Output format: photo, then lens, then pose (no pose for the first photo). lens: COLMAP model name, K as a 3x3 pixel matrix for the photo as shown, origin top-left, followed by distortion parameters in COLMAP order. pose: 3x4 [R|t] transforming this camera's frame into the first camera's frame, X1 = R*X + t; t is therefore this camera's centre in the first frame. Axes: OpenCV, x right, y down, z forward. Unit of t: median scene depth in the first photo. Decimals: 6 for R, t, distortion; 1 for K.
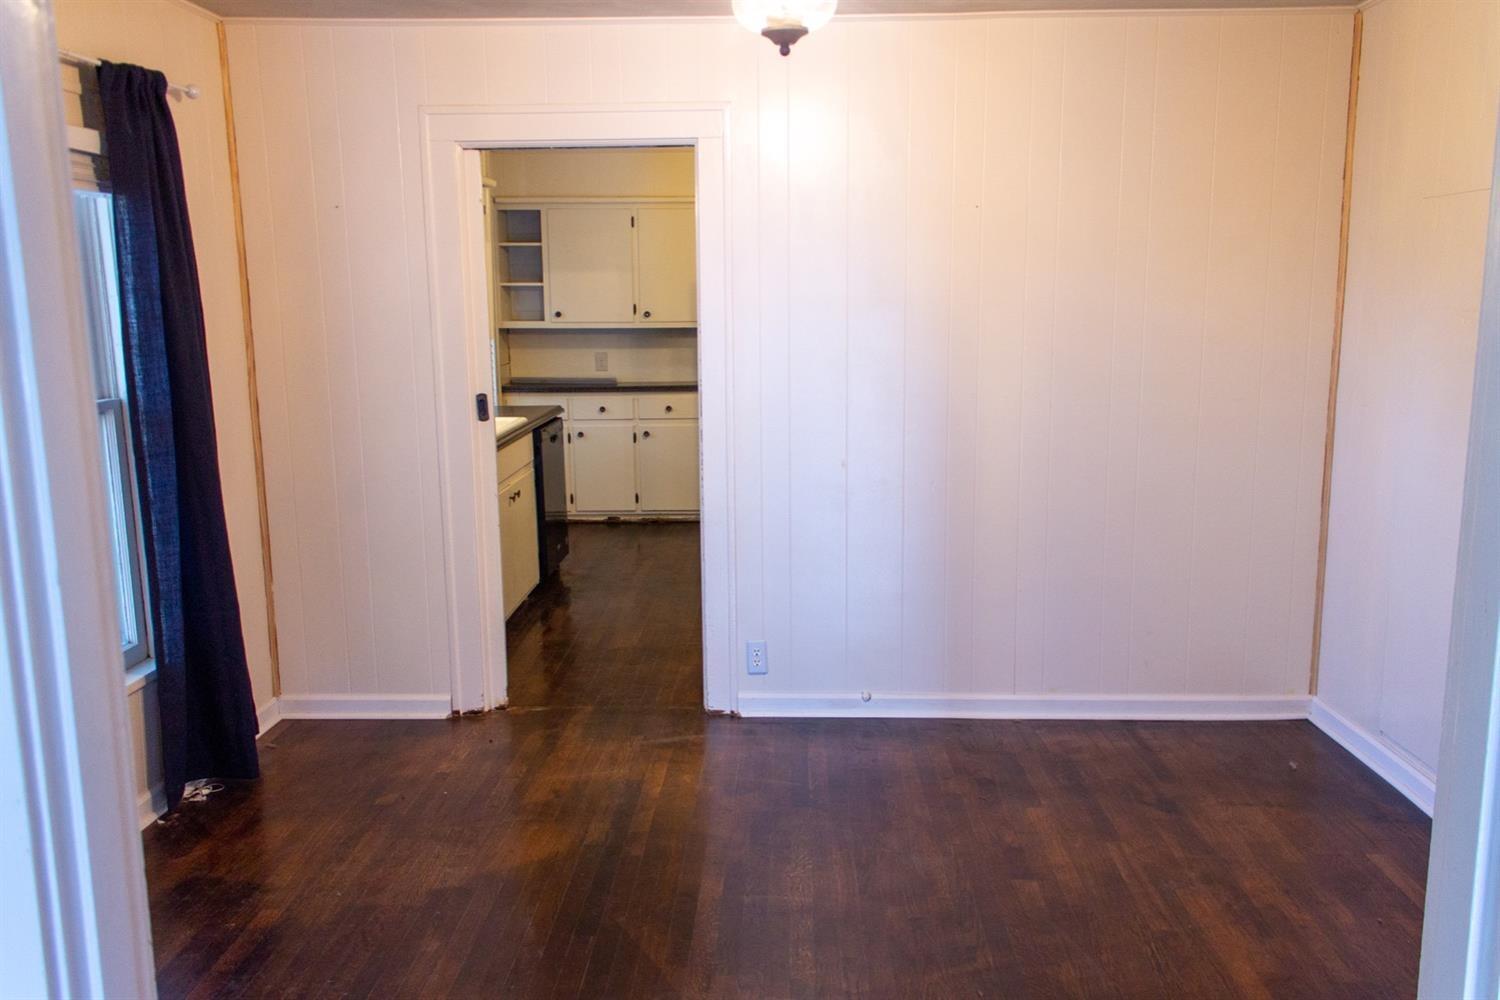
lens RADIAL K [[1235.5, 0, 776.6], [0, 1235.5, 502.5], [0, 0, 1]] dist [0.007970, -0.004493]
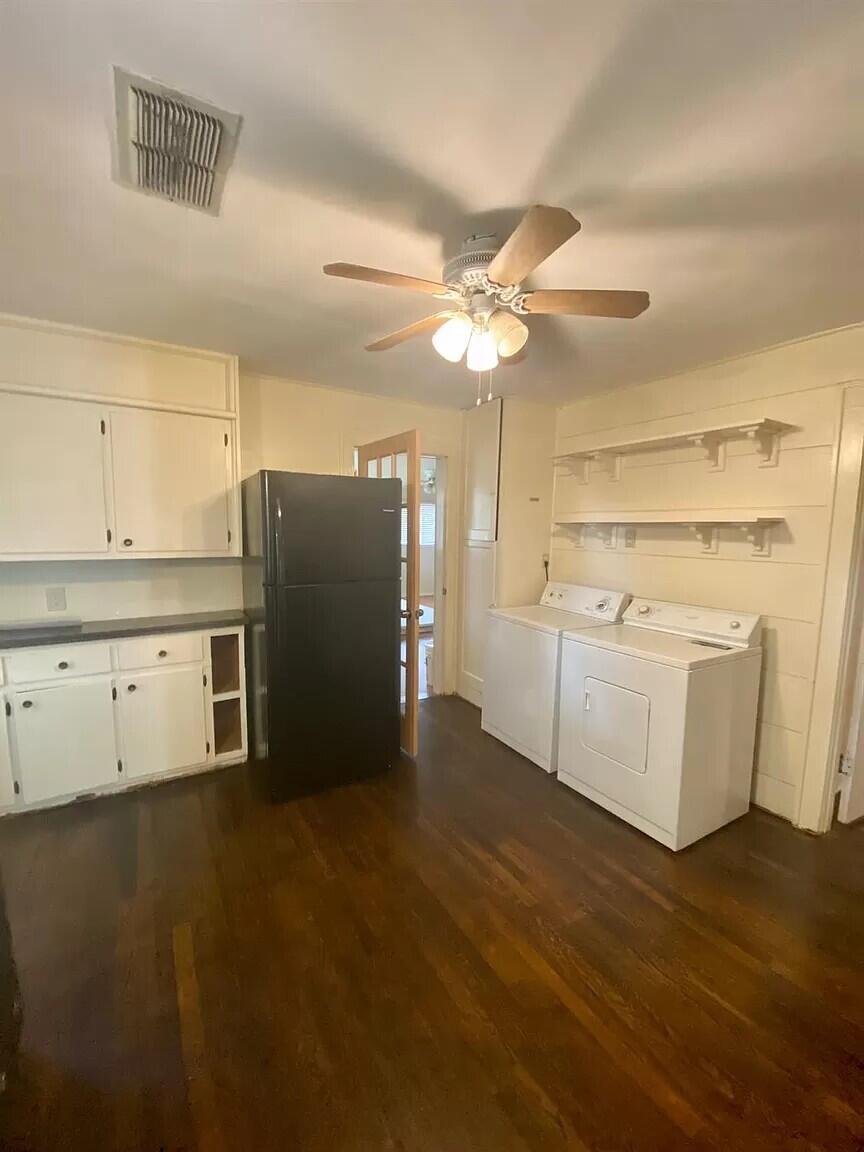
lens RADIAL K [[475.2, 0, 432.0], [0, 475.2, 576.0], [0, 0, 1]] dist [-0.000587, -0.000261]
pose [[0.847234, -0.039155, 0.529775, -0.100774], [0.073142, 0.996380, -0.043330, -0.100814], [-0.526161, 0.075460, 0.847031, 0.623379]]
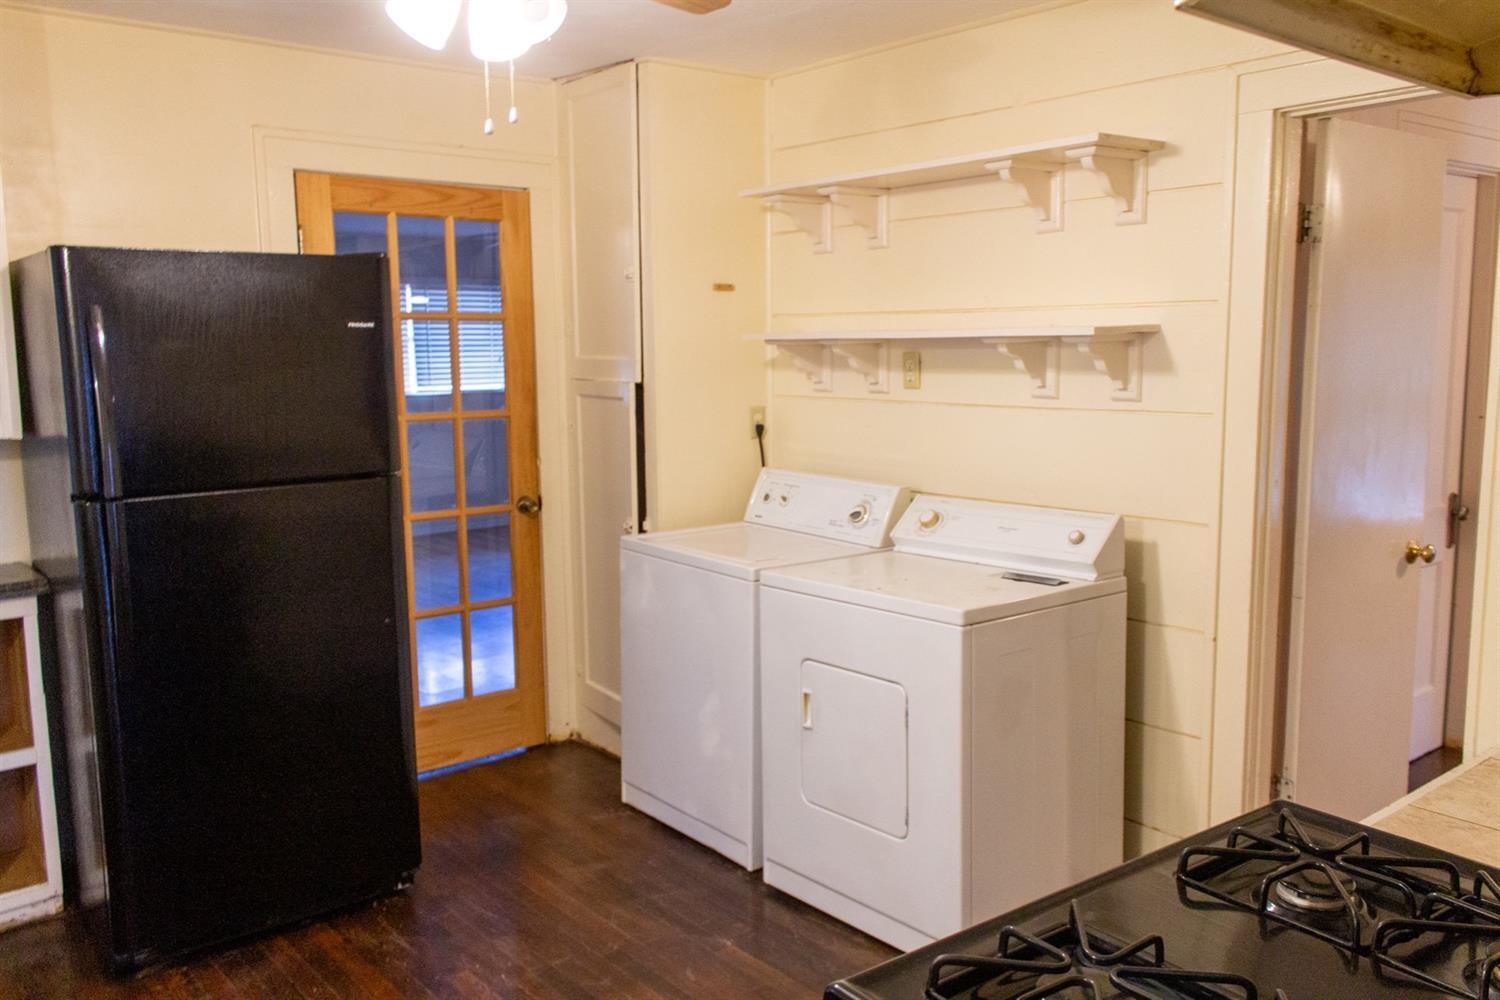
lens RADIAL K [[1235.5, 0, 776.6], [0, 1235.5, 502.5], [0, 0, 1]] dist [0.007970, -0.004493]
pose [[0.751142, -0.089727, 0.654014, -0.112004], [0.119253, 0.992864, -0.000749, -0.091515], [-0.649279, 0.078556, 0.756482, 0.542116]]
